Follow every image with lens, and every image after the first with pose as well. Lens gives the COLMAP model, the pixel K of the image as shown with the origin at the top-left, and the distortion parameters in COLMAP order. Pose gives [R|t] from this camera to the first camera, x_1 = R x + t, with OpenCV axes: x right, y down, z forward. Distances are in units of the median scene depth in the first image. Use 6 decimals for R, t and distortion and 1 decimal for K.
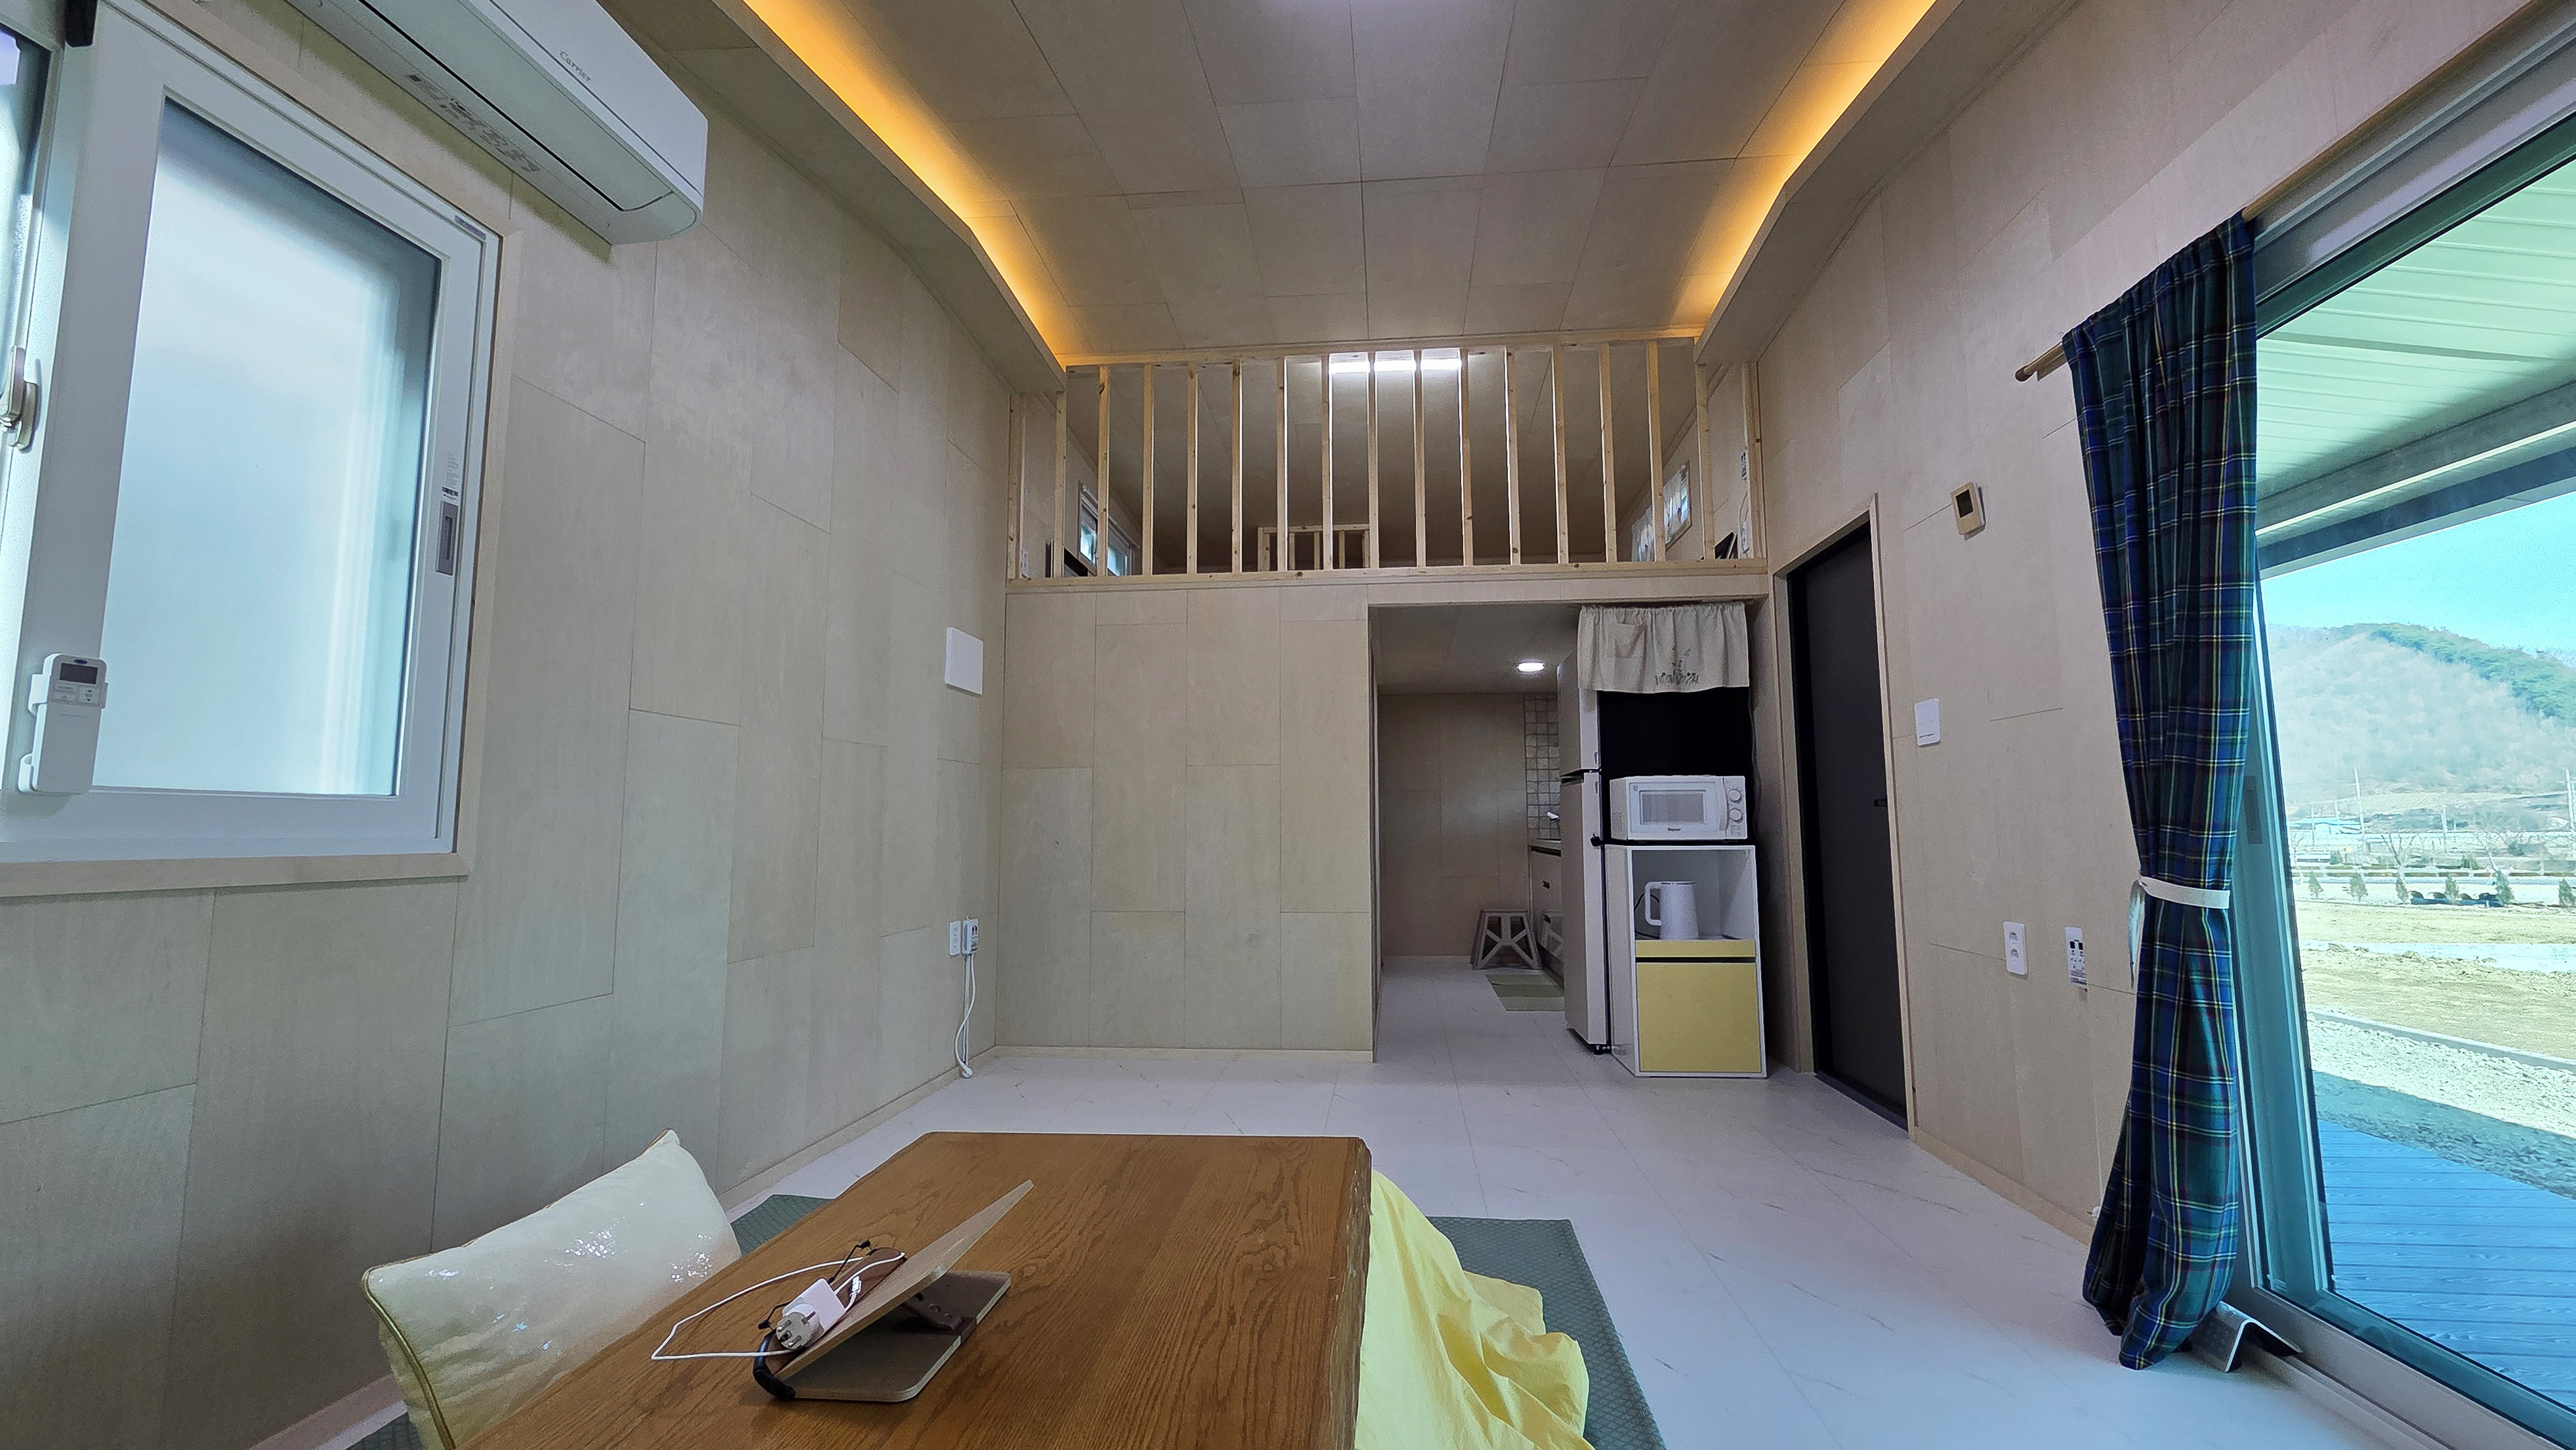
lens RADIAL K [[1032.6, 0, 1280.8], [0, 1032.6, 724.3], [0, 0, 1]] dist [0.000575, 0.000028]
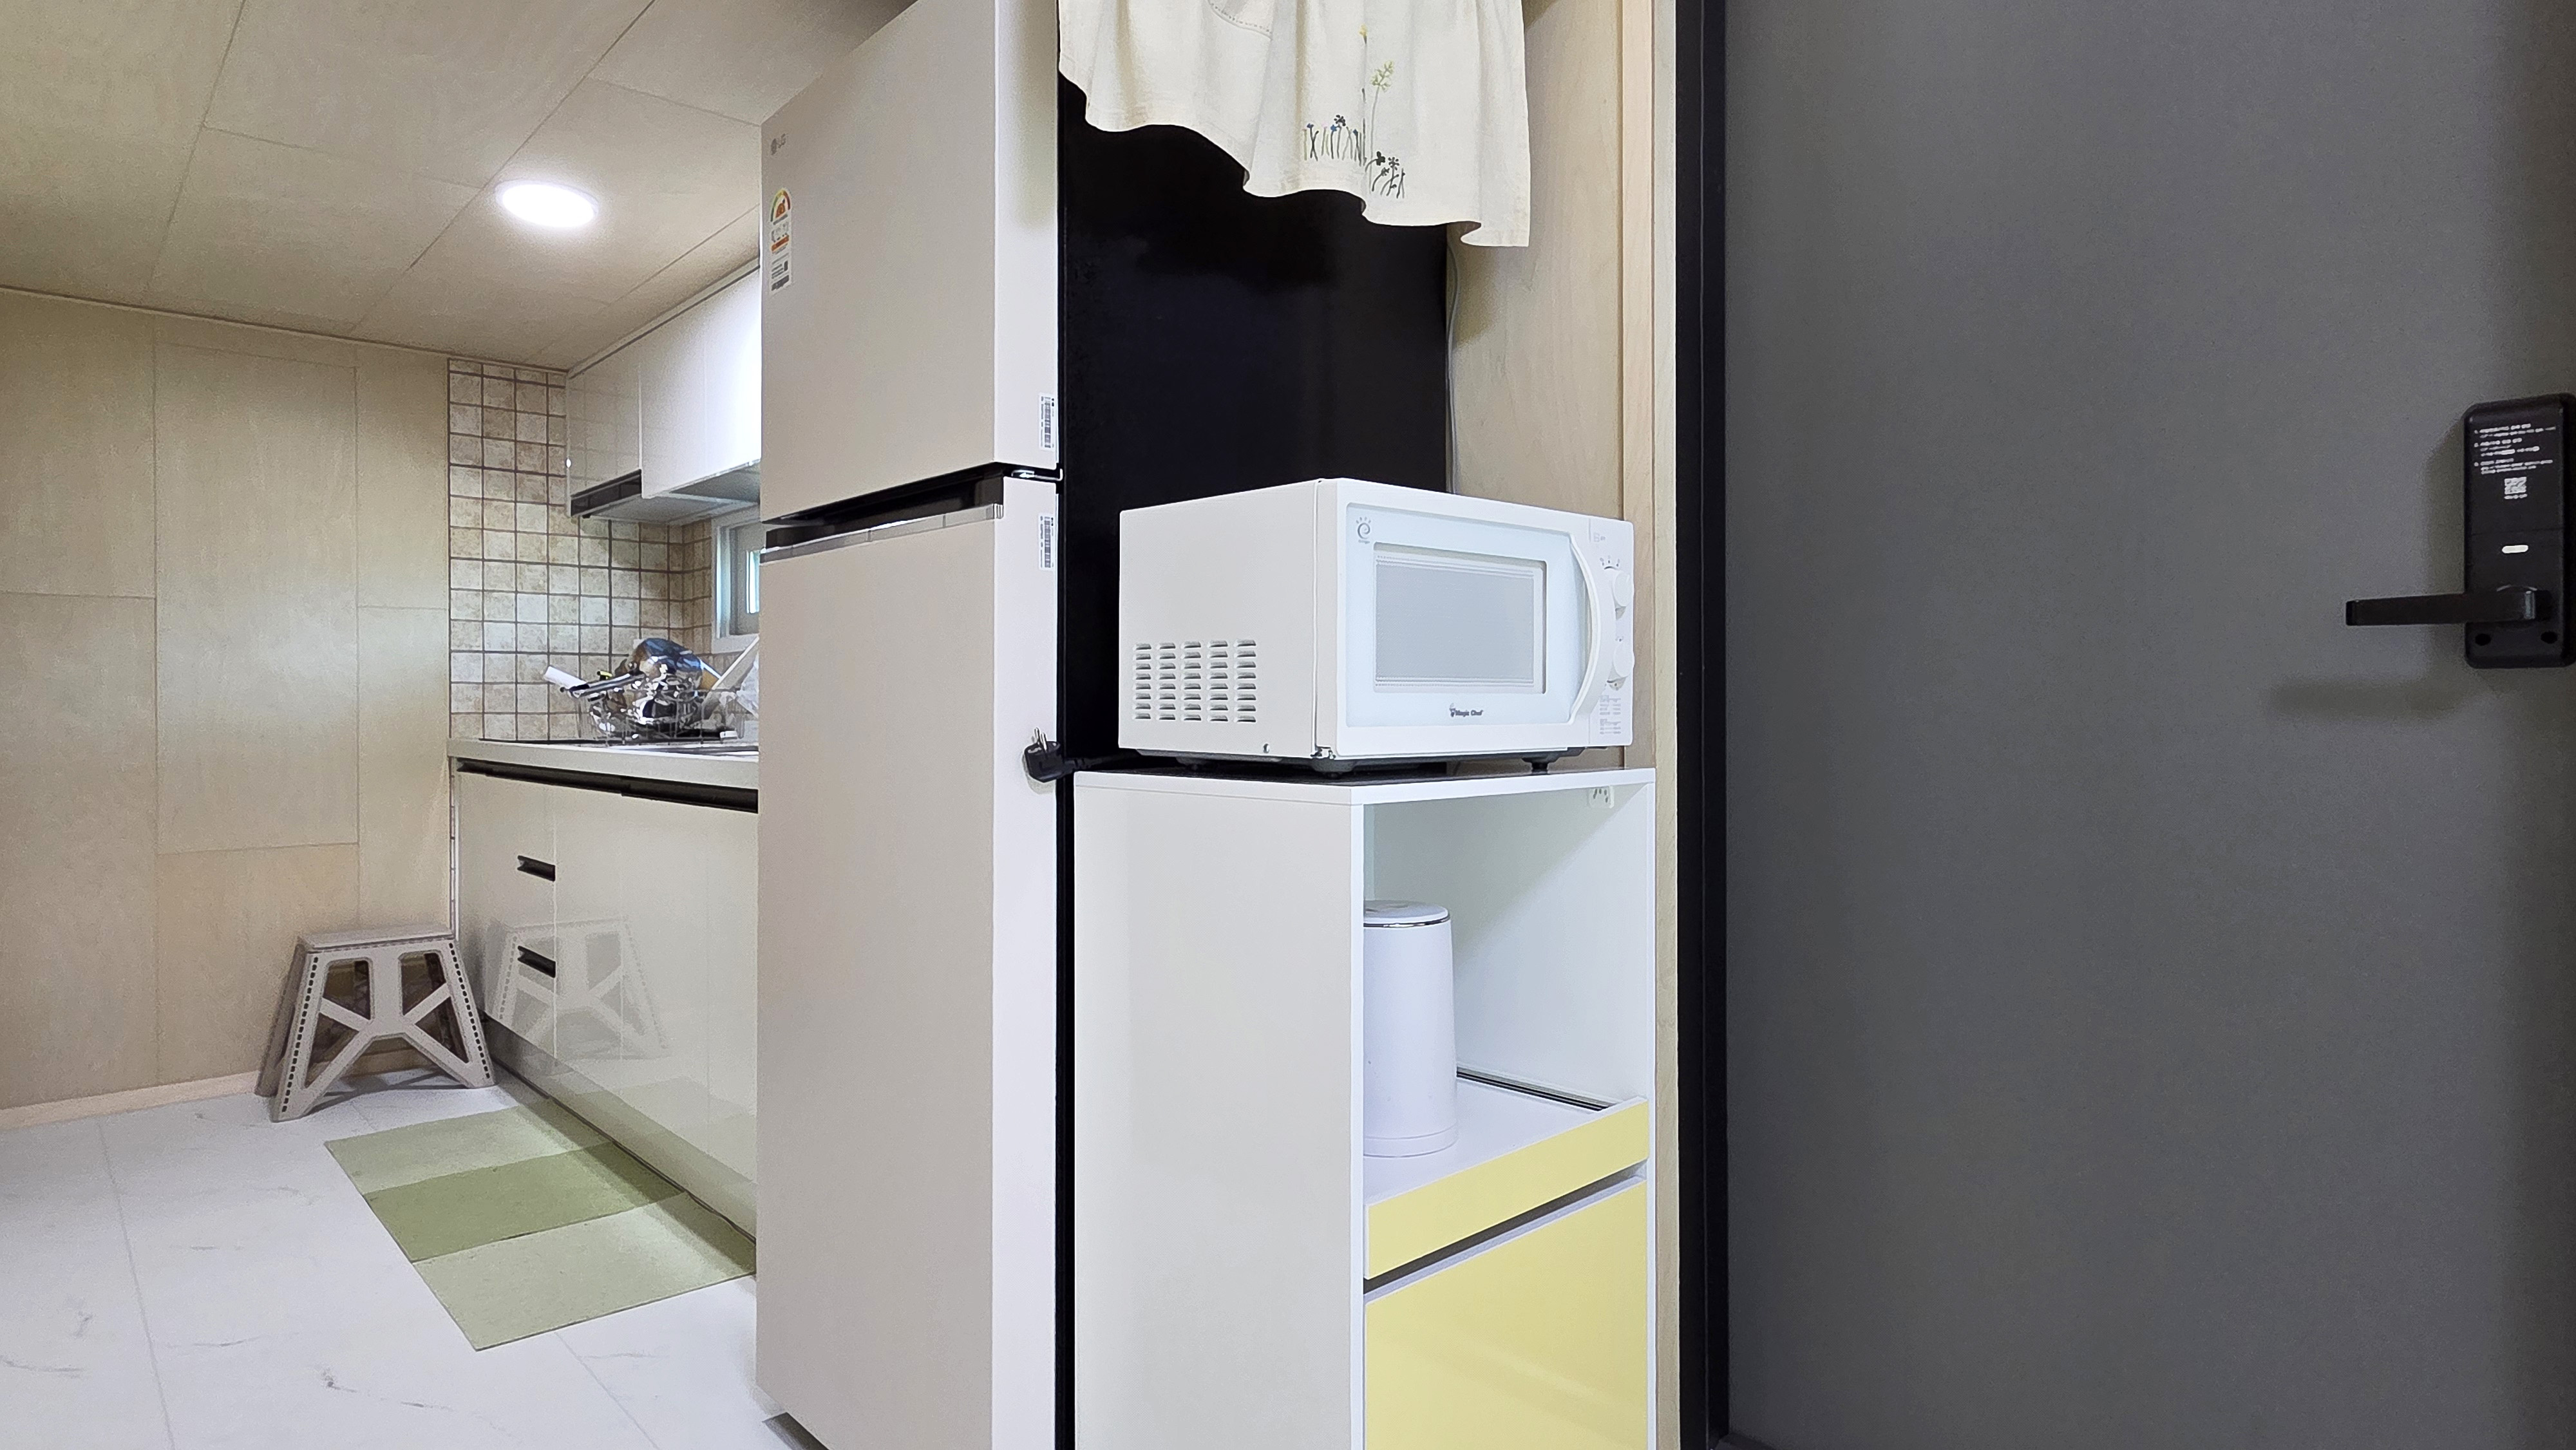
lens RADIAL K [[1375.5, 0, 1284.3], [0, 1375.5, 721.0], [0, 0, 1]] dist [-0.002387, -0.000076]
pose [[0.651489, 0.000837, 0.758658, 0.059718], [-0.079141, 0.994618, 0.066865, 0.048869], [-0.754519, -0.103602, 0.648049, 0.471027]]
